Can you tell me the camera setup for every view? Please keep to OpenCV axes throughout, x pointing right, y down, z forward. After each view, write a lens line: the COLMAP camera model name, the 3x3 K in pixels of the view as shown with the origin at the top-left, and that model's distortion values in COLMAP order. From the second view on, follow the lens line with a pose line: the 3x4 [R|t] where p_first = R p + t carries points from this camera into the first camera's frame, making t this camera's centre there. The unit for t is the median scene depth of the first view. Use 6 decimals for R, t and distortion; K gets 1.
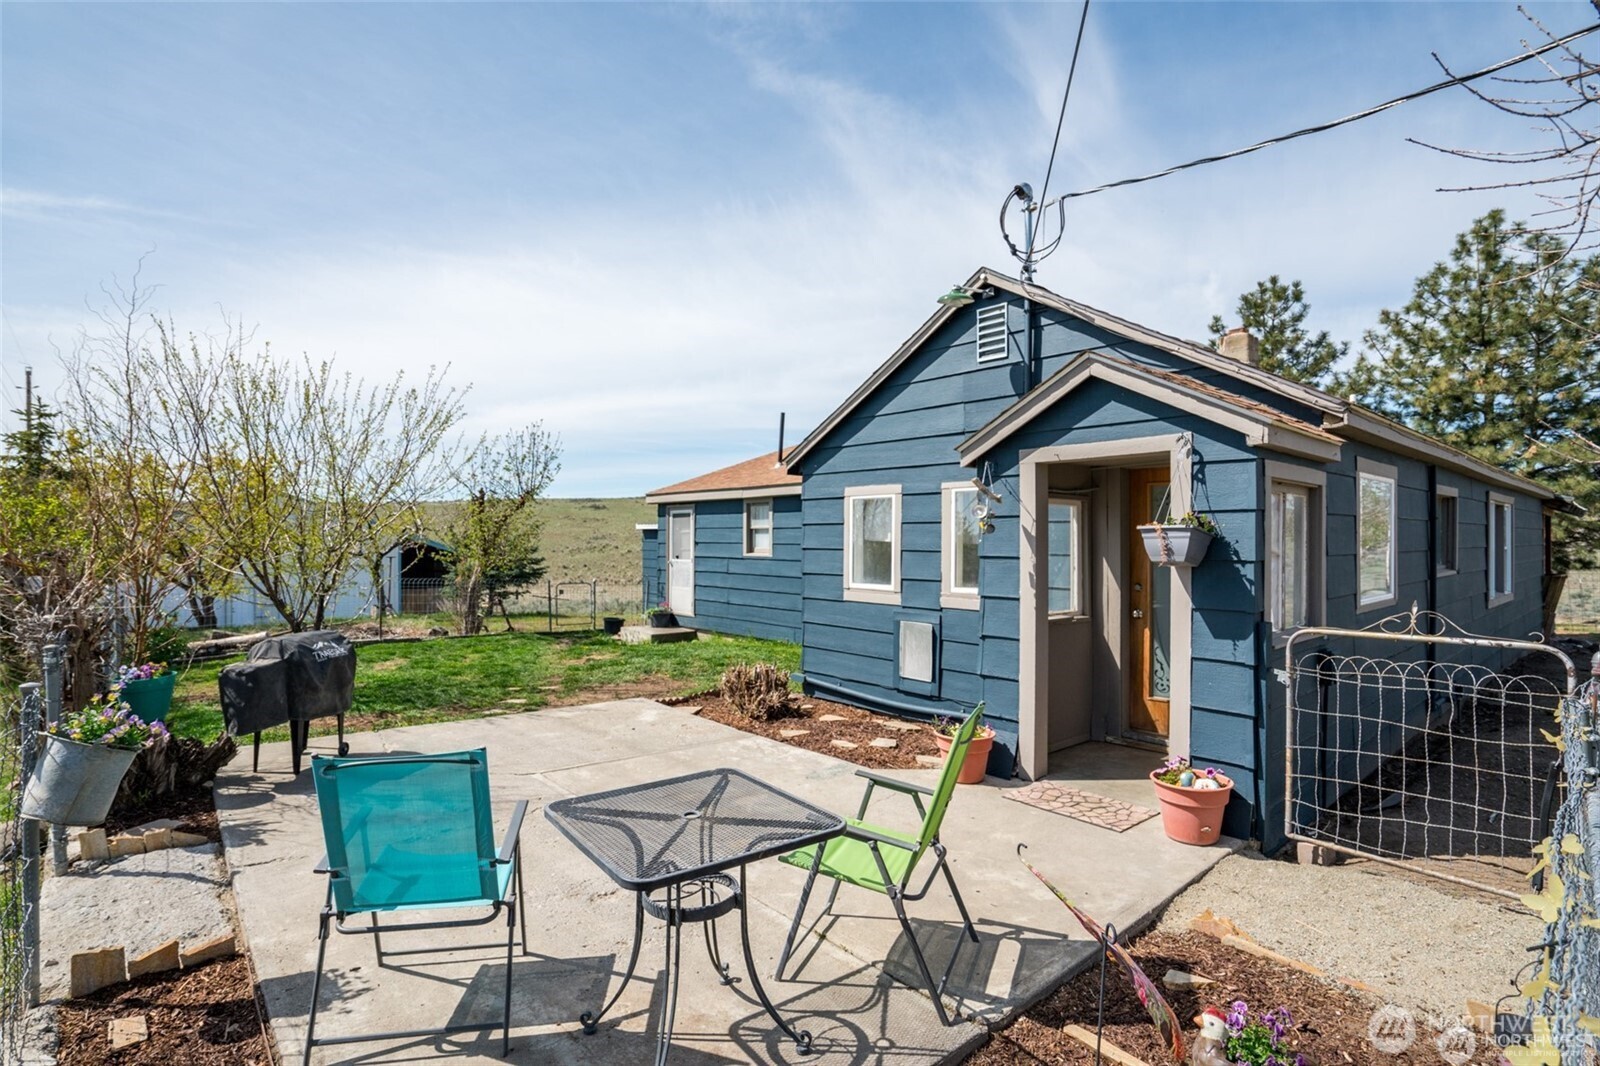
lens RADIAL K [[766.8, 0, 787.0], [0, 766.8, 524.7], [0, 0, 1]] dist [-0.037600, 0.002668]
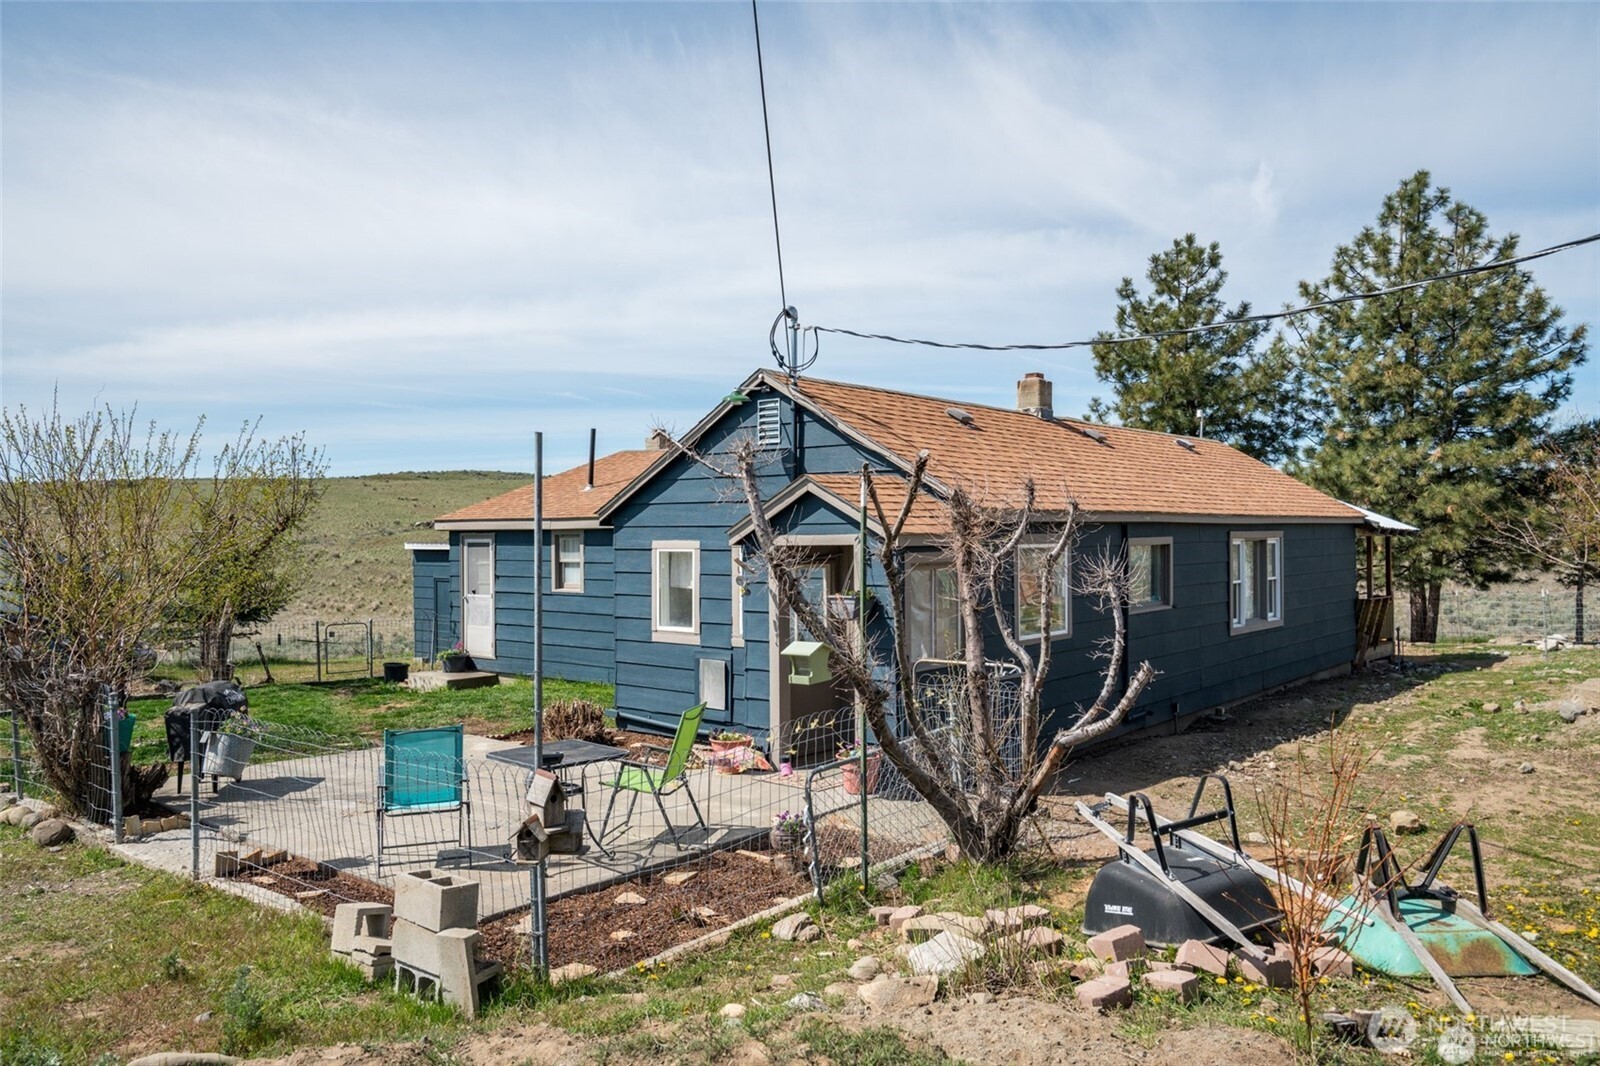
lens RADIAL K [[1137.8, 0, 797.8], [0, 1137.8, 545.2], [0, 0, 1]] dist [-0.026710, 0.003101]
pose [[0.985012, -0.010312, 0.172175, -0.000407], [0.005758, 0.999621, 0.026930, -0.049967], [-0.172387, -0.025535, 0.984698, -0.390617]]
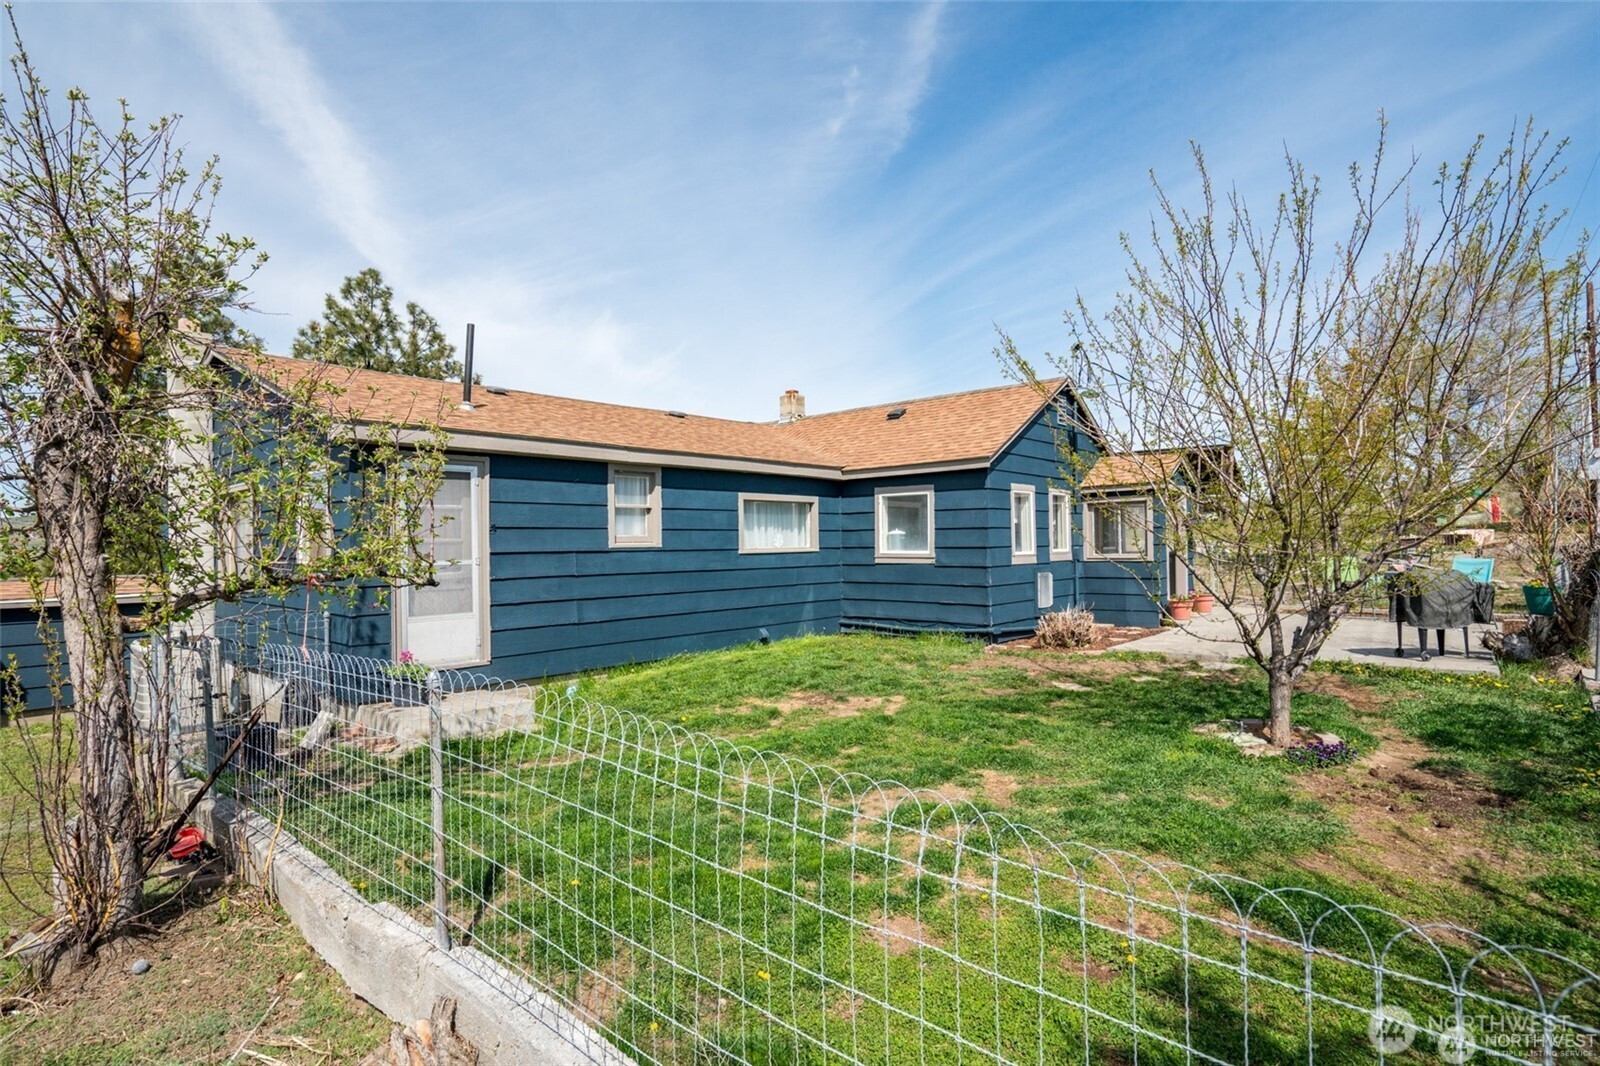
lens RADIAL K [[786.0, 0, 784.9], [0, 786.0, 526.1], [0, 0, 1]] dist [-0.035012, -0.000220]
pose [[-0.103823, 0.017886, 0.994435, -0.749964], [-0.006220, 0.999807, -0.018632, 0.033440], [-0.994576, -0.008120, -0.103692, 0.911724]]
